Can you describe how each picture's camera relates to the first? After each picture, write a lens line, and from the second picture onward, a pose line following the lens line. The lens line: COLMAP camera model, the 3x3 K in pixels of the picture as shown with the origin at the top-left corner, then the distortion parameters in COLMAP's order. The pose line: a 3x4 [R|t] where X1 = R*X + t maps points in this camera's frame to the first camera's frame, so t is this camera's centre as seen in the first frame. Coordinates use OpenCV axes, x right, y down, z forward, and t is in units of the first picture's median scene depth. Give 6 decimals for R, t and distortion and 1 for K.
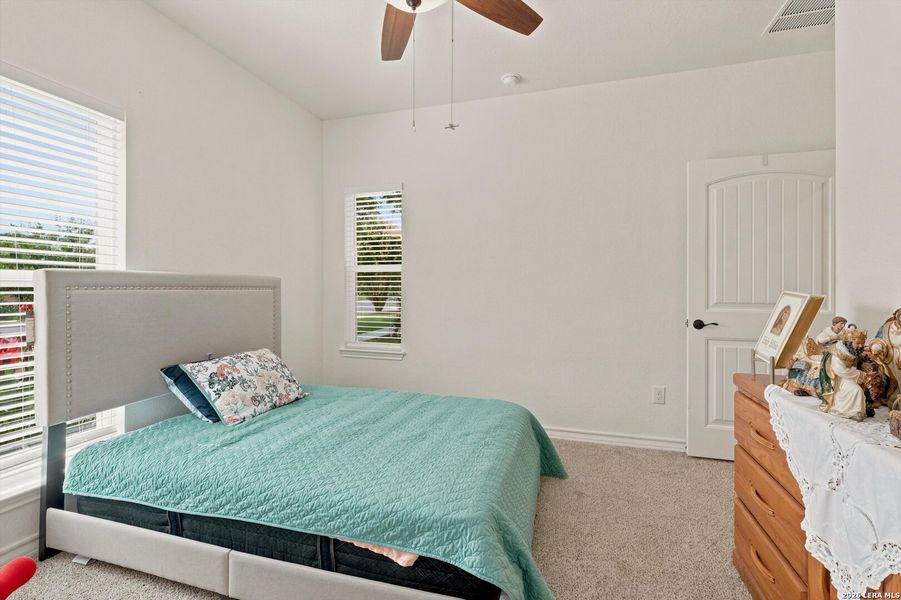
lens RADIAL K [[396.3, 0, 451.9], [0, 396.3, 293.6], [0, 0, 1]] dist [-0.003169, -0.000505]
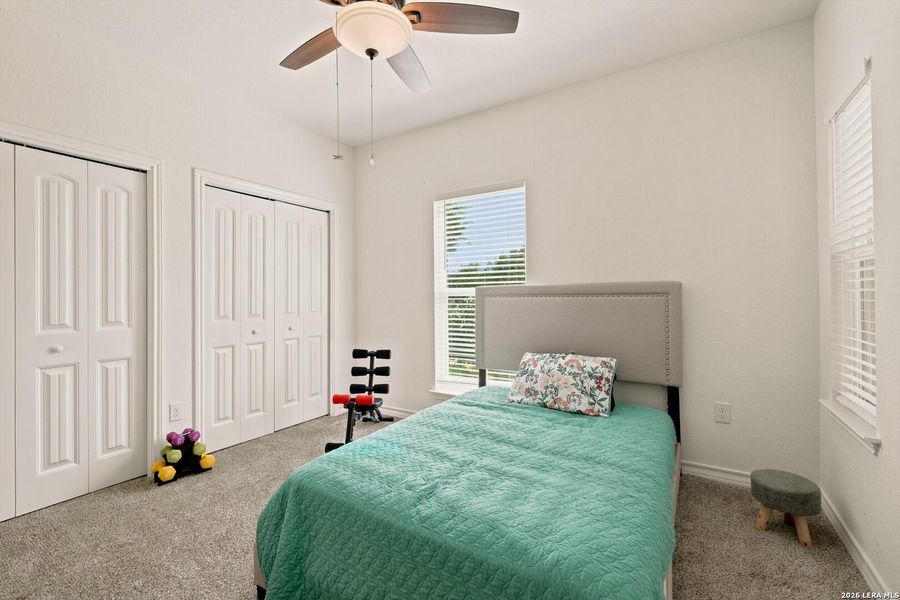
lens RADIAL K [[395.8, 0, 448.8], [0, 395.8, 296.4], [0, 0, 1]] dist [-0.003169, -0.000505]
pose [[-0.271637, 0.005157, -0.962386, 0.712730], [0.000034, 0.999986, 0.005348, -0.020694], [0.962400, 0.001420, -0.271634, 1.118421]]
